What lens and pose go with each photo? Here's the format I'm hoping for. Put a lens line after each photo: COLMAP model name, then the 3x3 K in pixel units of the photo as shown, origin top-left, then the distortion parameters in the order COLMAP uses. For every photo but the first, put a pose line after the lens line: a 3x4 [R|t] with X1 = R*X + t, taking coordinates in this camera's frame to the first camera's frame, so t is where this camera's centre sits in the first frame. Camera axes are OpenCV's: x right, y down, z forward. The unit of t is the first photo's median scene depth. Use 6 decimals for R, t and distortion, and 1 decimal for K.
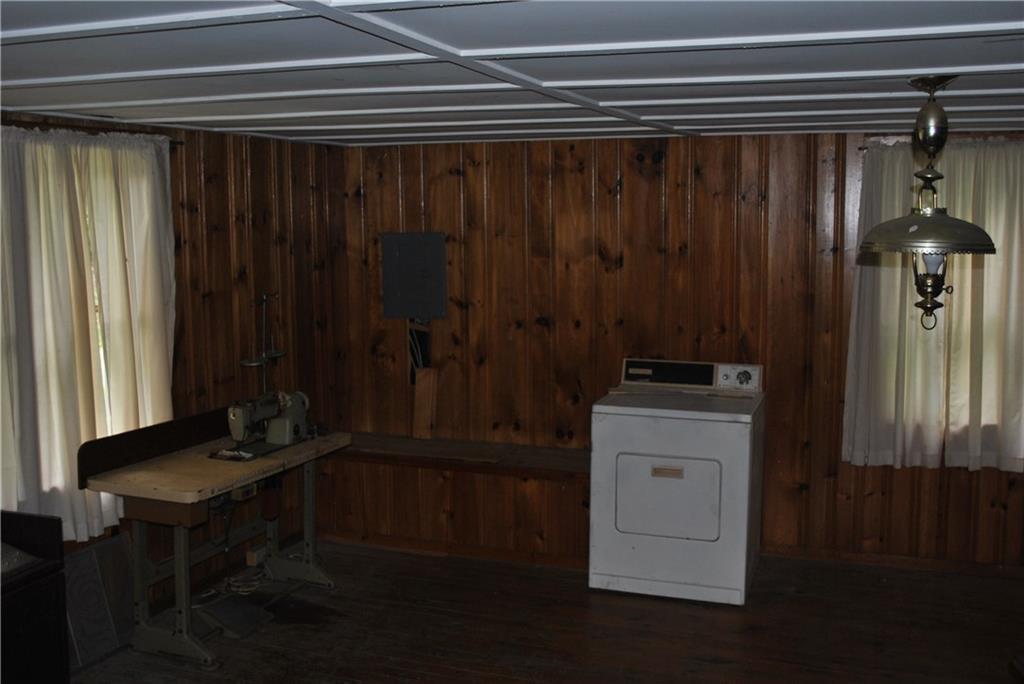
lens RADIAL K [[1085.1, 0, 512.8], [0, 1085.1, 343.9], [0, 0, 1]] dist [-0.054567, 0.000000]
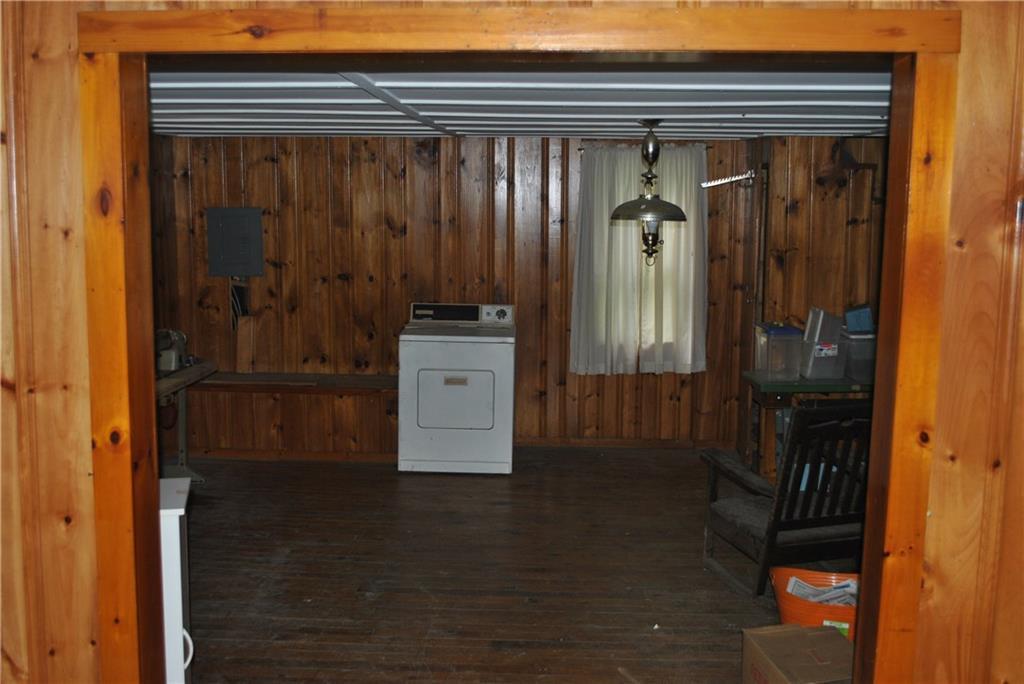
lens RADIAL K [[1085.1, 0, 511.5], [0, 1085.1, 339.8], [0, 0, 1]] dist [-0.054567, 0.000000]
pose [[0.953140, -0.028968, 0.301138, -0.184006], [0.023522, 0.999488, 0.021695, 0.032894], [-0.301613, -0.013595, 0.953334, -0.308046]]
